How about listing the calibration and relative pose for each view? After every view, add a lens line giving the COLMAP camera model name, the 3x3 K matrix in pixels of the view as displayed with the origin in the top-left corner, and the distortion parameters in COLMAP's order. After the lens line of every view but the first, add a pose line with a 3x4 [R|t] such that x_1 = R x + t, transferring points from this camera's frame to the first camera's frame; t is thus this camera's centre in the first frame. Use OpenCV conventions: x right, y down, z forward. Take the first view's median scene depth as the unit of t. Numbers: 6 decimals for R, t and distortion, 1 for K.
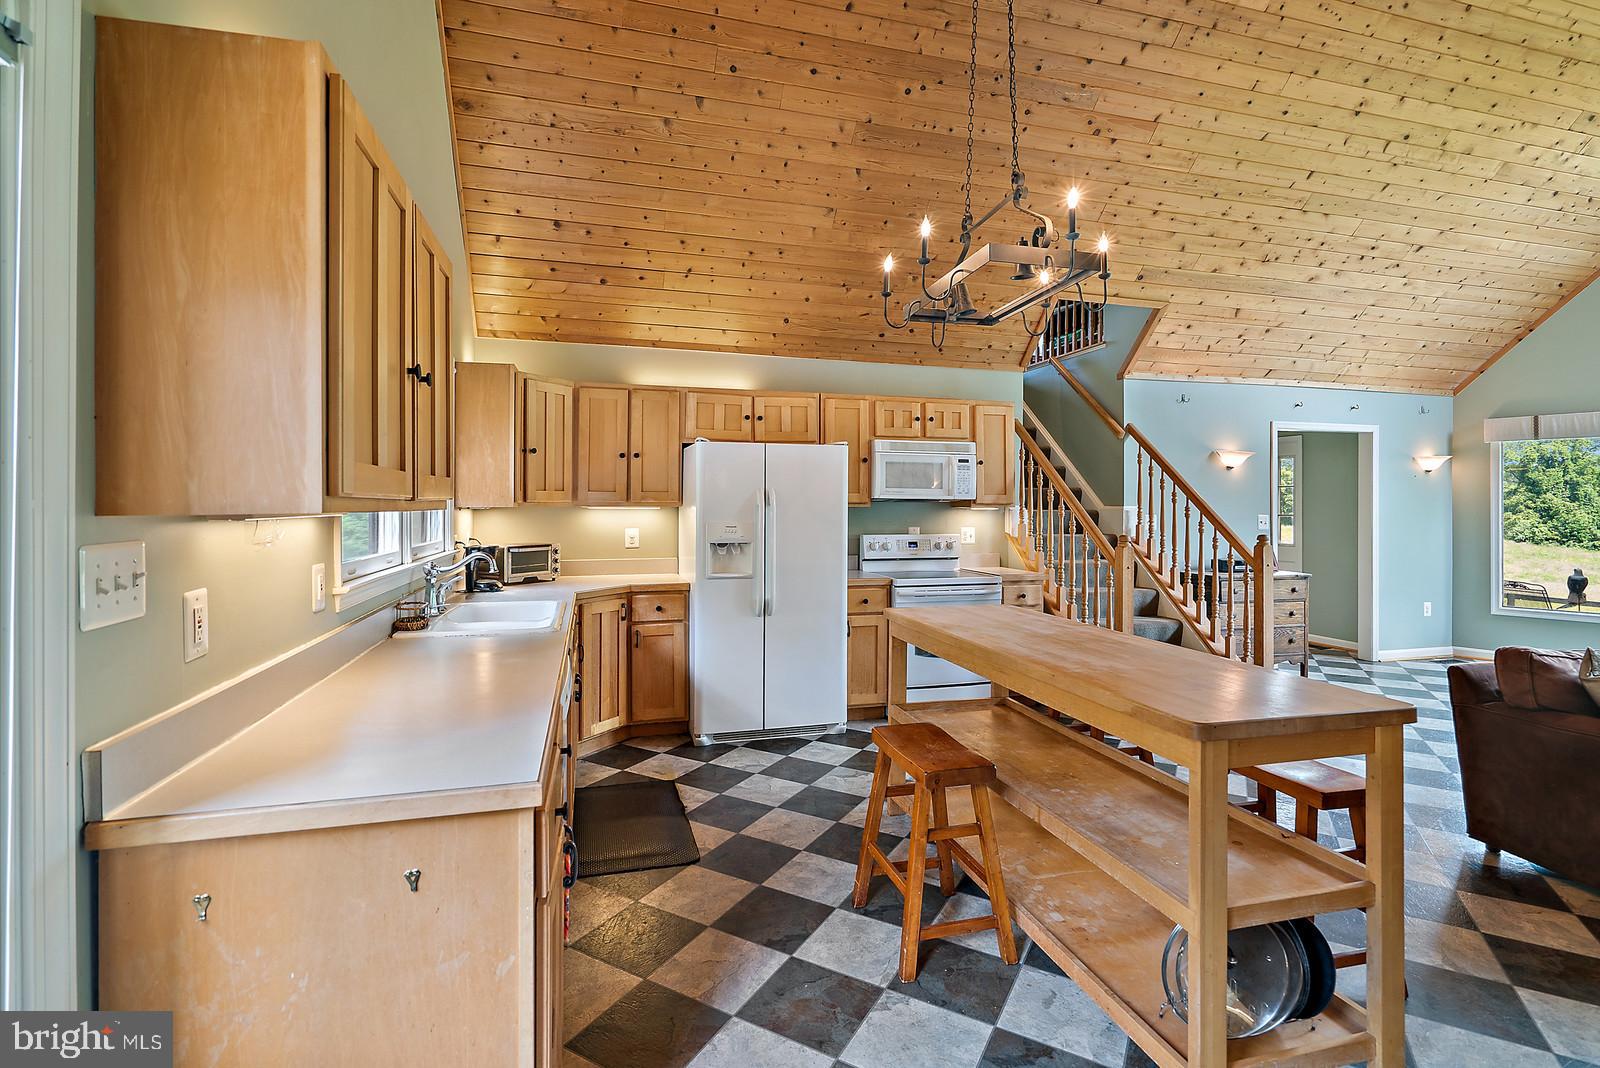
lens RADIAL K [[744.7, 0, 791.6], [0, 744.7, 512.8], [0, 0, 1]] dist [-0.008145, 0.004588]
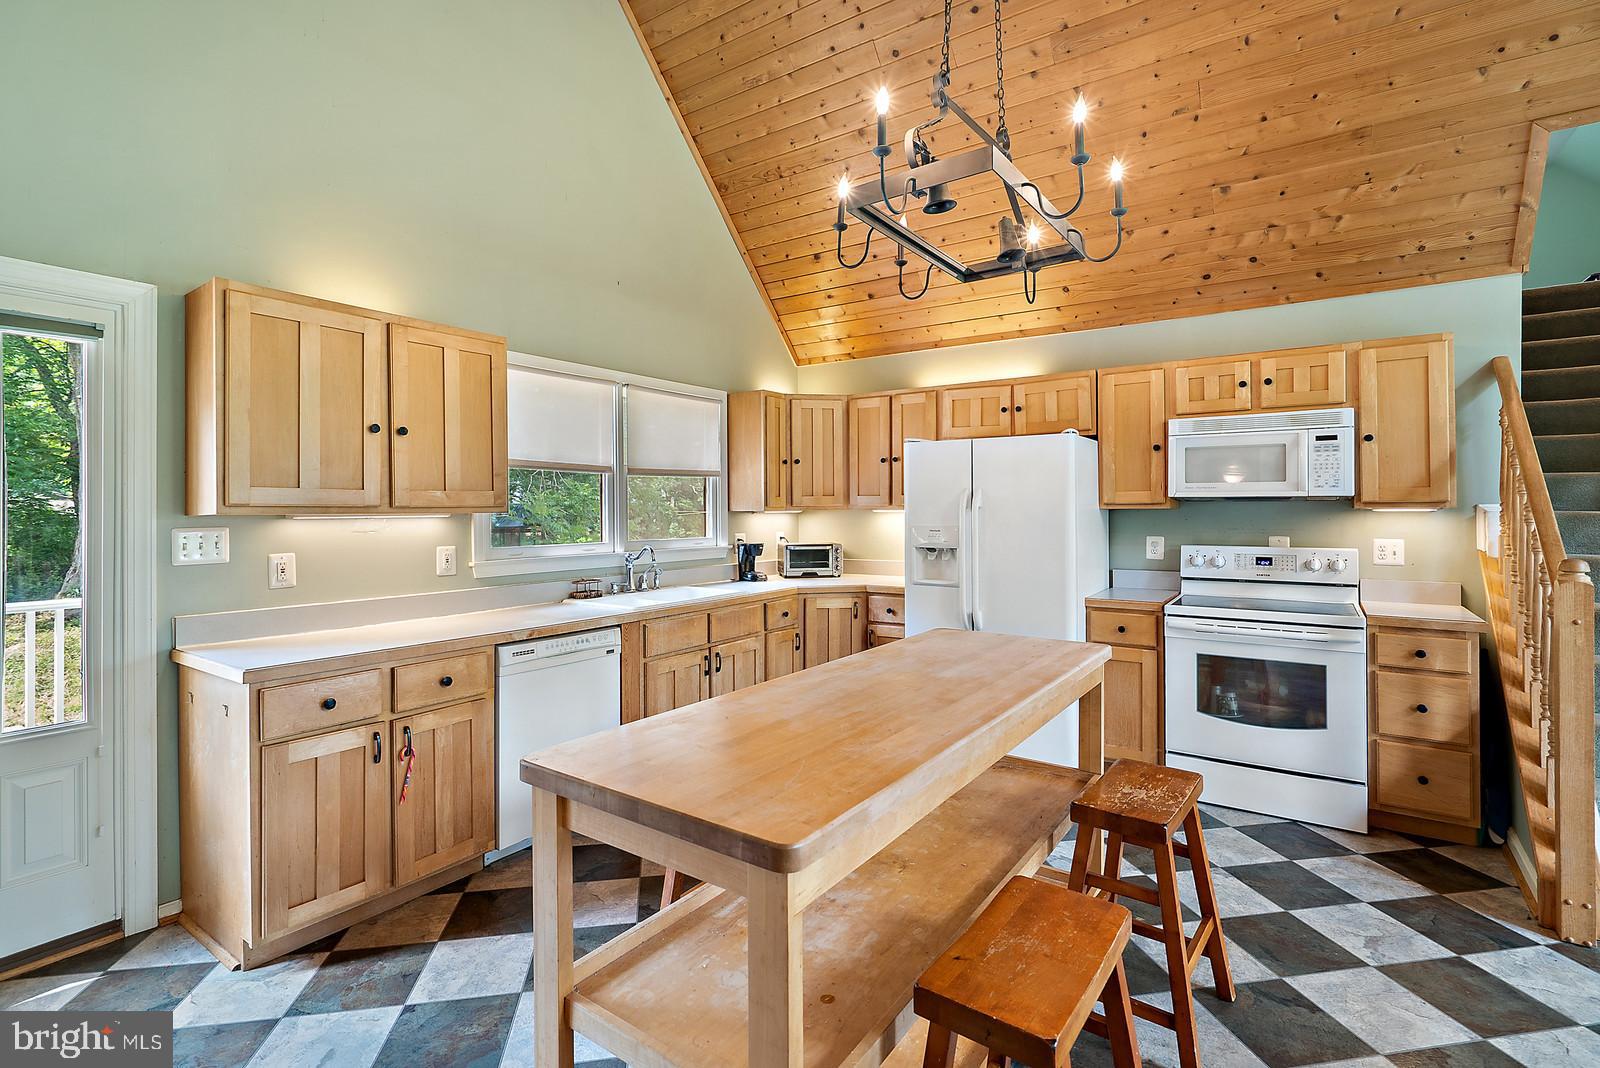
lens RADIAL K [[744.7, 0, 792.5], [0, 744.7, 519.2], [0, 0, 1]] dist [-0.008145, 0.004588]
pose [[0.637517, 0.004114, -0.770425, 0.429920], [-0.002287, 0.999991, 0.003448, 0.001176], [0.770433, -0.000436, 0.637521, 0.211446]]
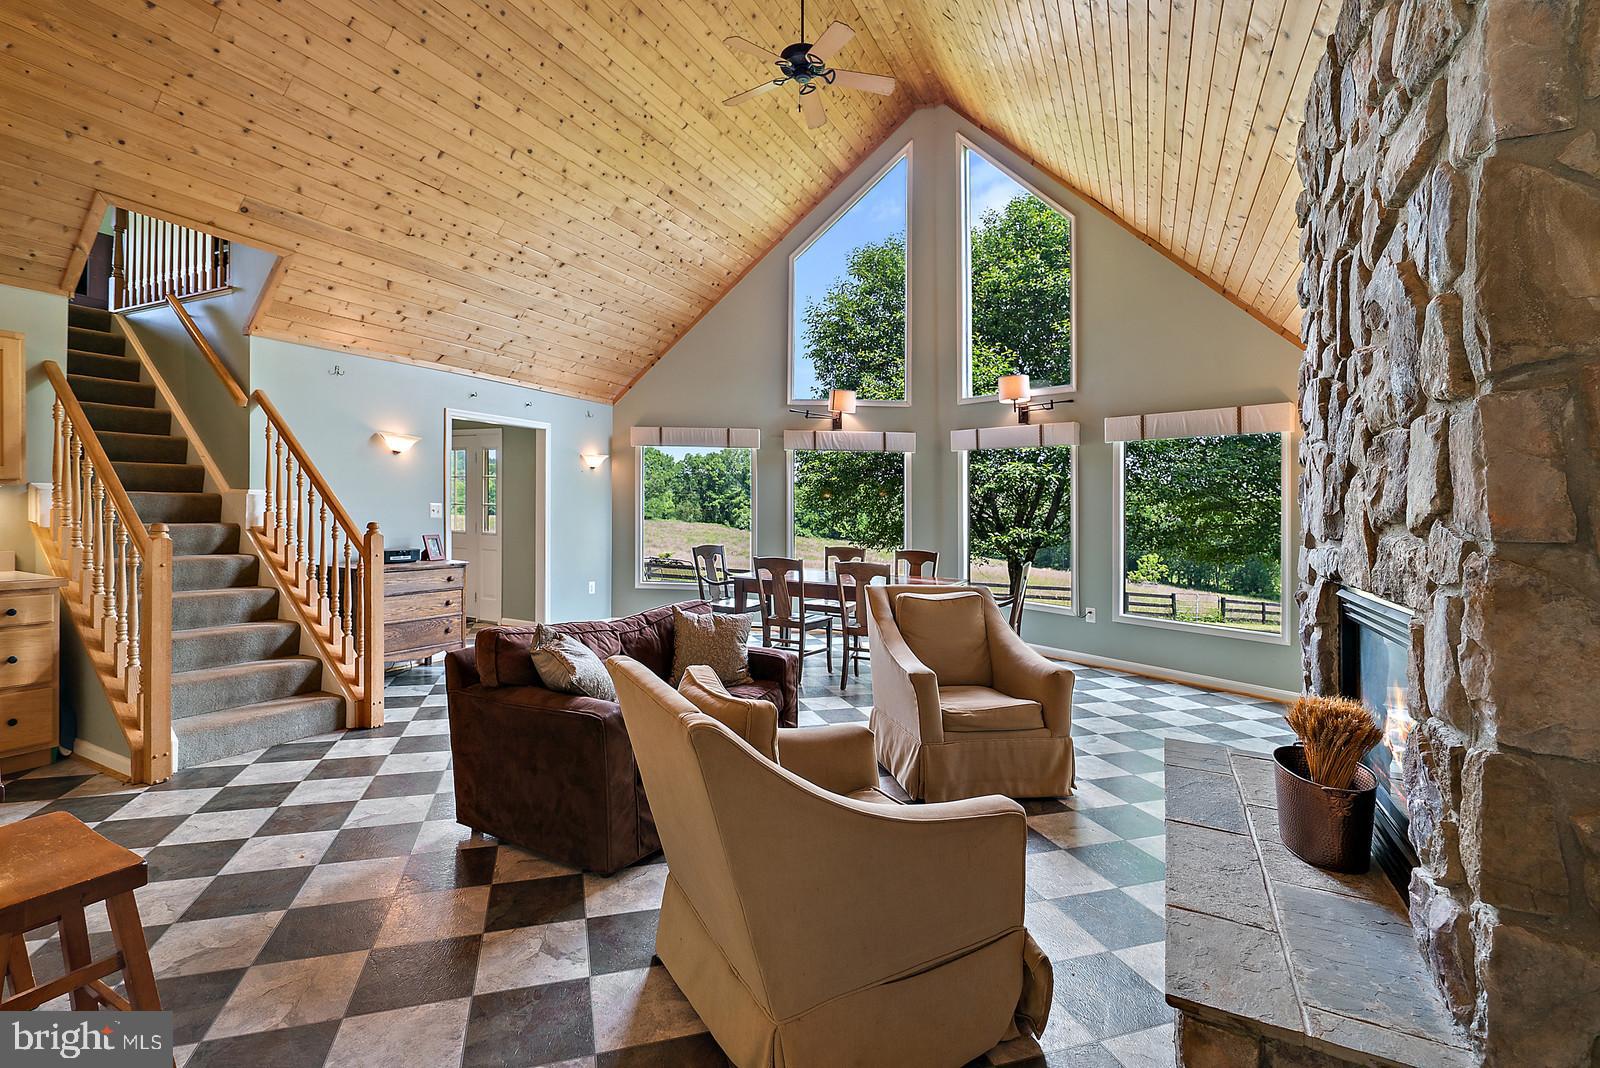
lens RADIAL K [[744.7, 0, 791.3], [0, 744.7, 498.9], [0, 0, 1]] dist [-0.008145, 0.004588]
pose [[0.665523, 0.019222, 0.746129, 0.266992], [-0.013107, 0.999815, -0.014067, 0.006018], [-0.746262, -0.000417, 0.665652, 0.002833]]
